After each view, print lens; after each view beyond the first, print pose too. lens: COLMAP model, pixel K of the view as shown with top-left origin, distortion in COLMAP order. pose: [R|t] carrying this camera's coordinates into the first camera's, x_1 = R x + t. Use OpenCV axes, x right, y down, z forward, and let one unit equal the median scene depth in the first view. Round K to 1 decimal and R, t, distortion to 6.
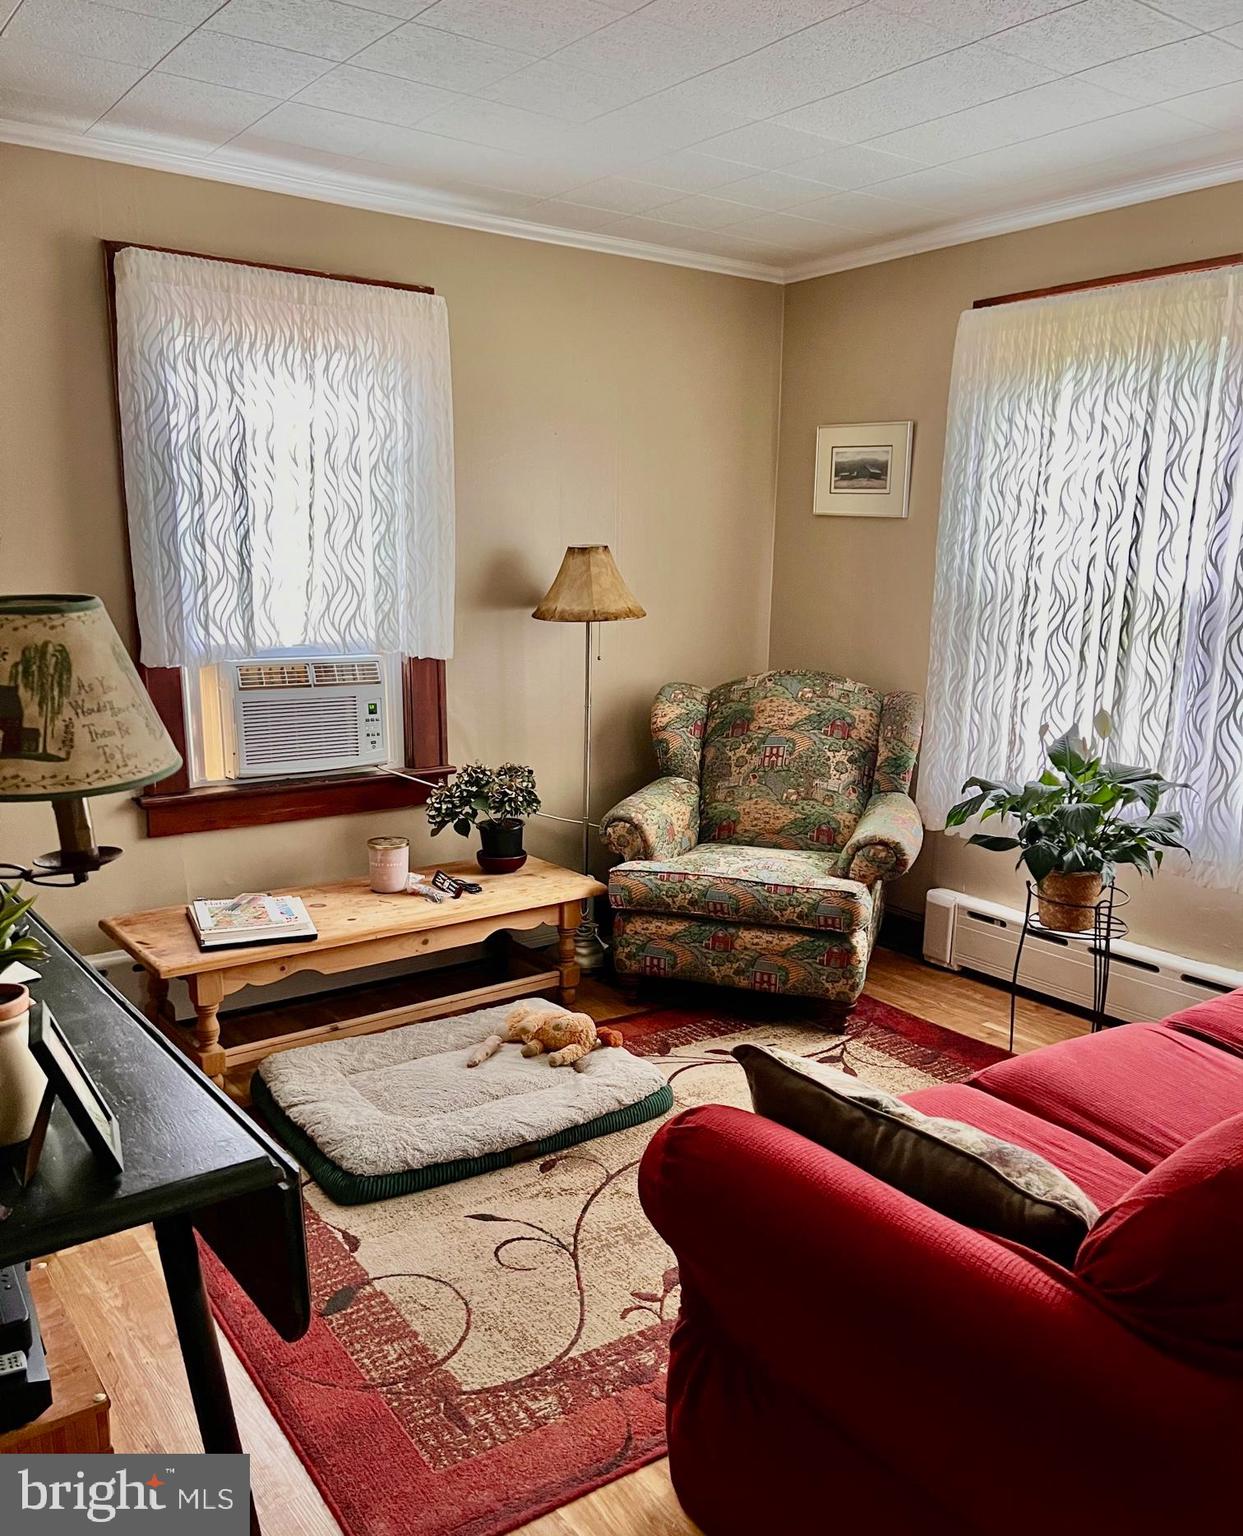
lens RADIAL K [[1260.7, 0, 653.6], [0, 1260.7, 851.4], [0, 0, 1]] dist [0.025857, -0.046145]
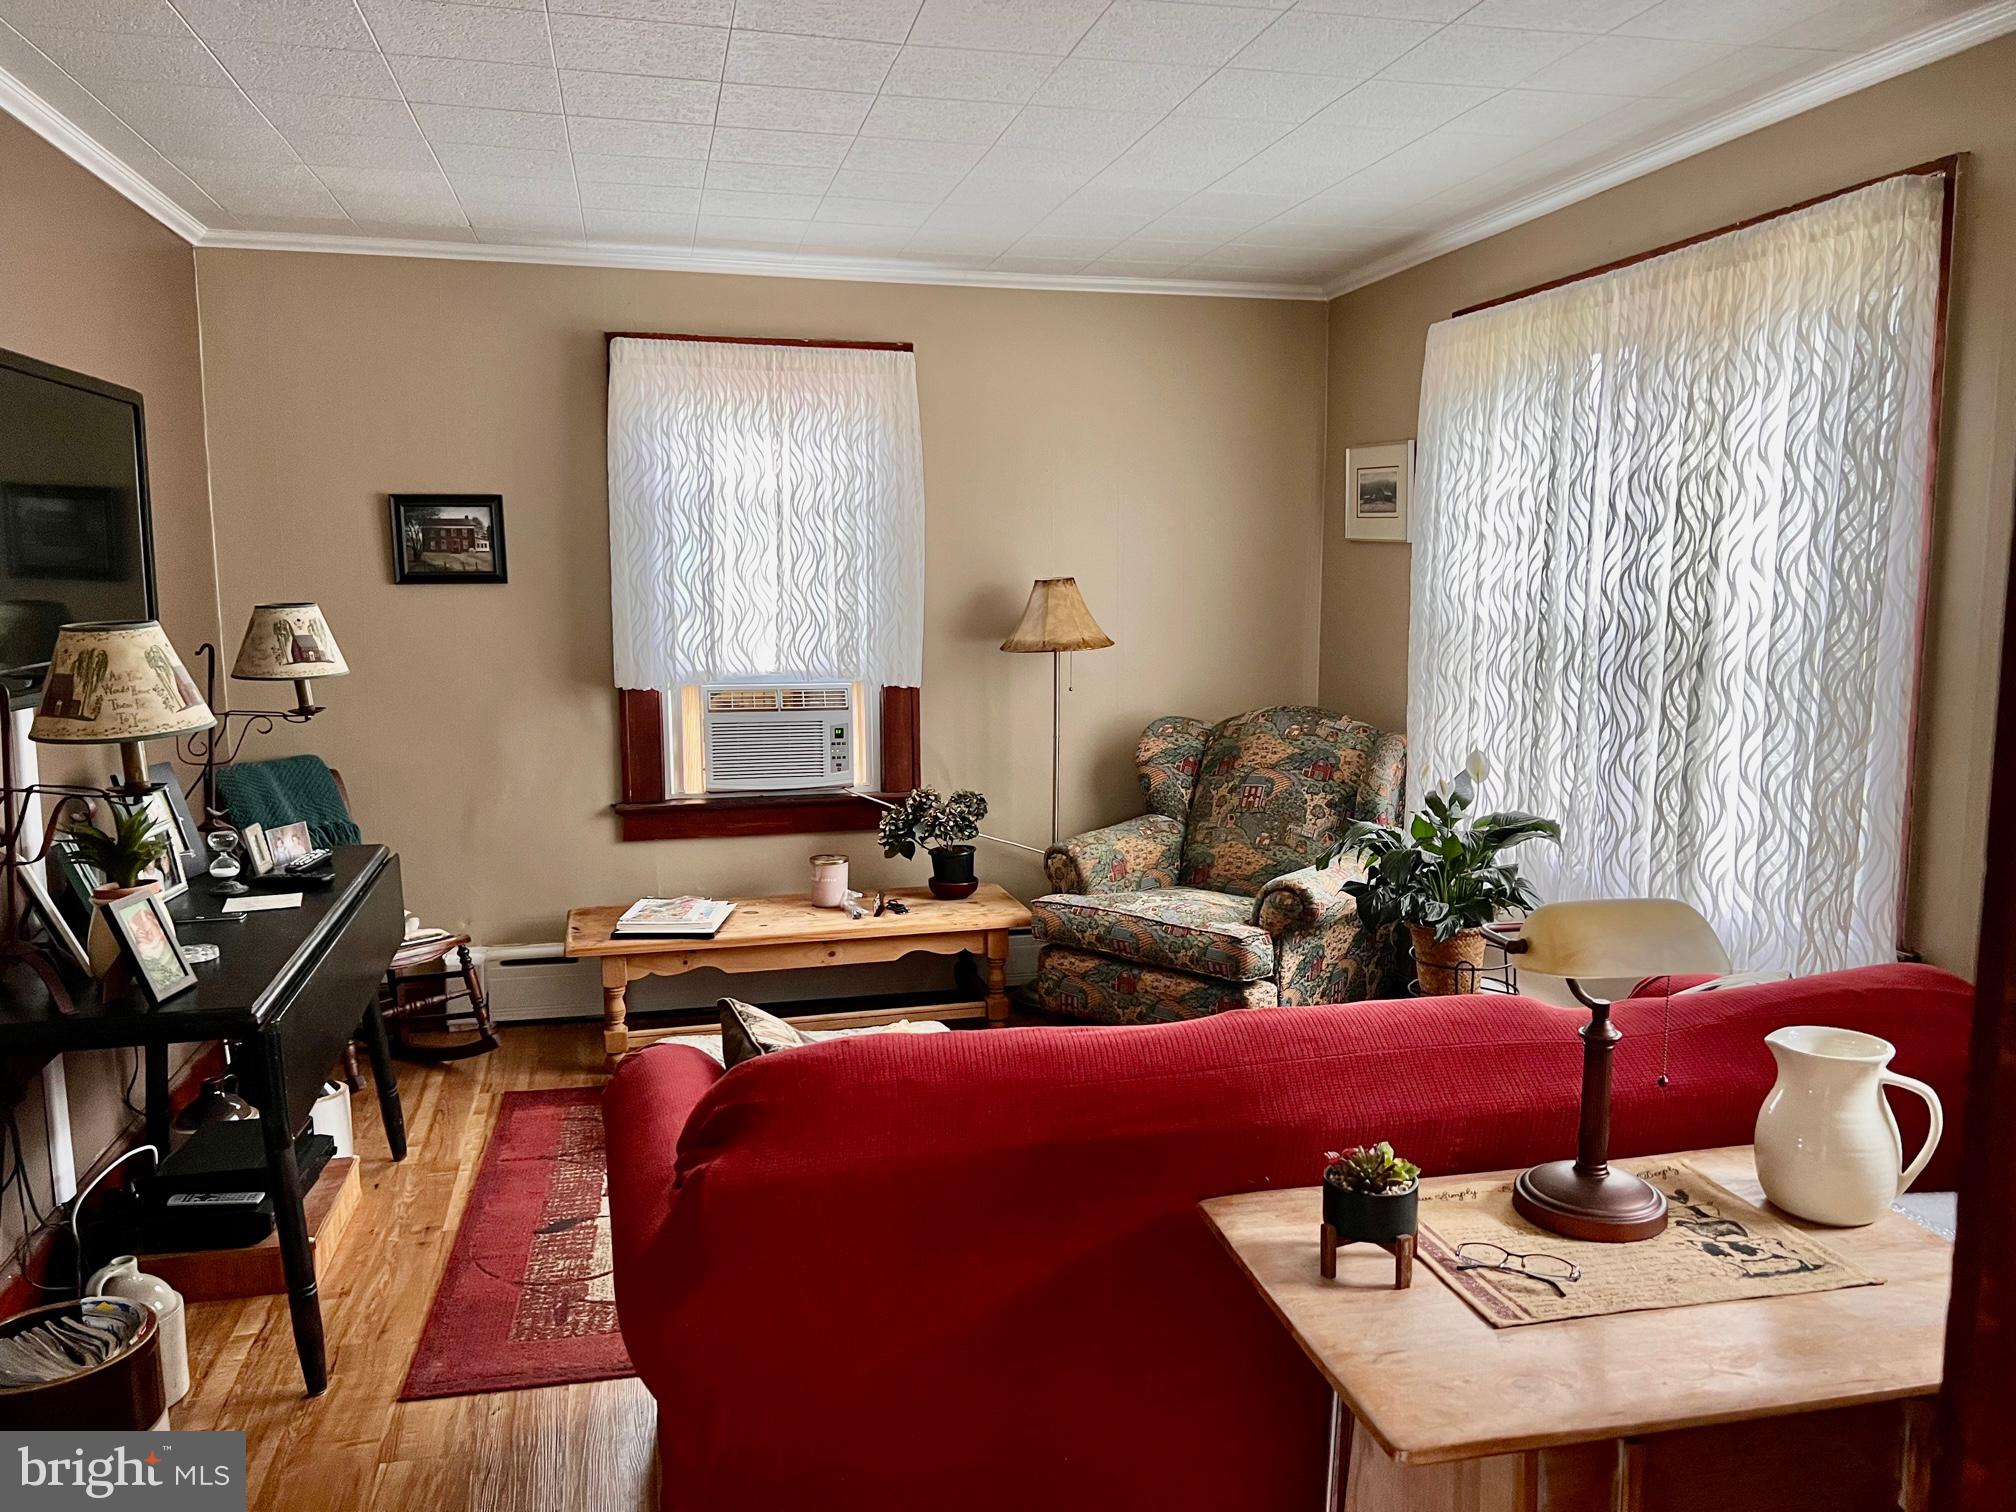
lens RADIAL K [[1533.3, 0, 1030.8], [0, 1533.3, 758.1], [0, 0, 1]] dist [0.058820, -0.016605]
pose [[0.924215, 0.031738, -0.380550, 0.412569], [-0.075894, 0.991927, -0.101591, 0.025845], [0.374254, 0.122773, 0.919163, -0.113226]]
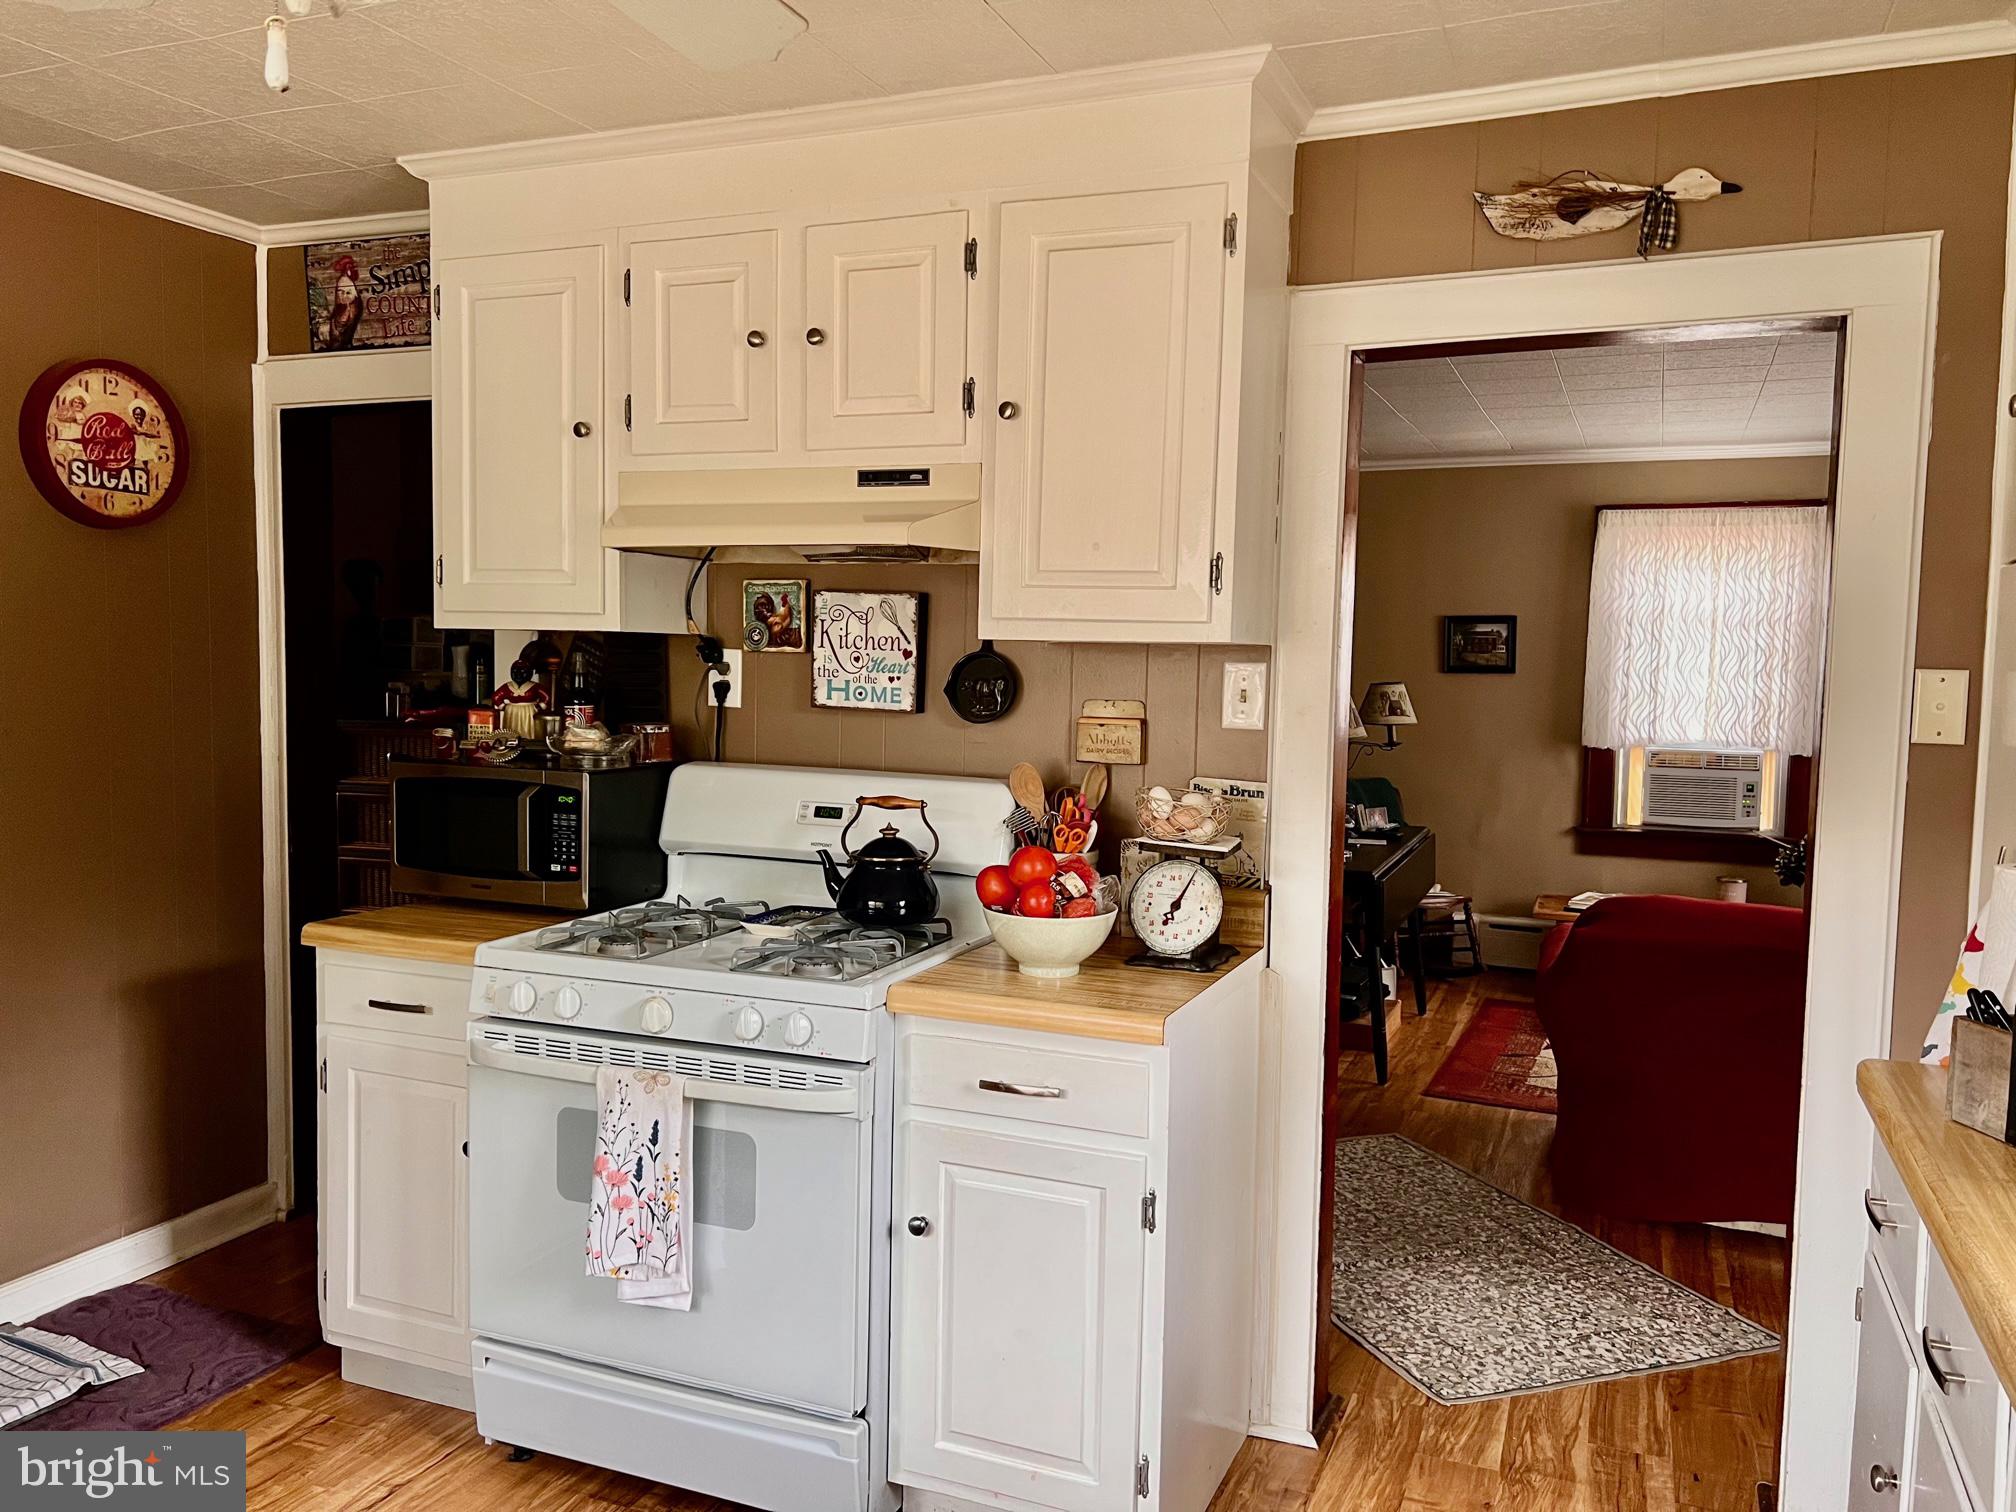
lens RADIAL K [[1533.3, 0, 1043.7], [0, 1533.3, 786.0], [0, 0, 1]] dist [0.058820, -0.016605]
pose [[0.525895, 0.064106, -0.848130, 0.832061], [-0.209142, 0.976287, -0.055889, 0.146945], [0.824436, 0.206771, 0.526831, -0.565309]]
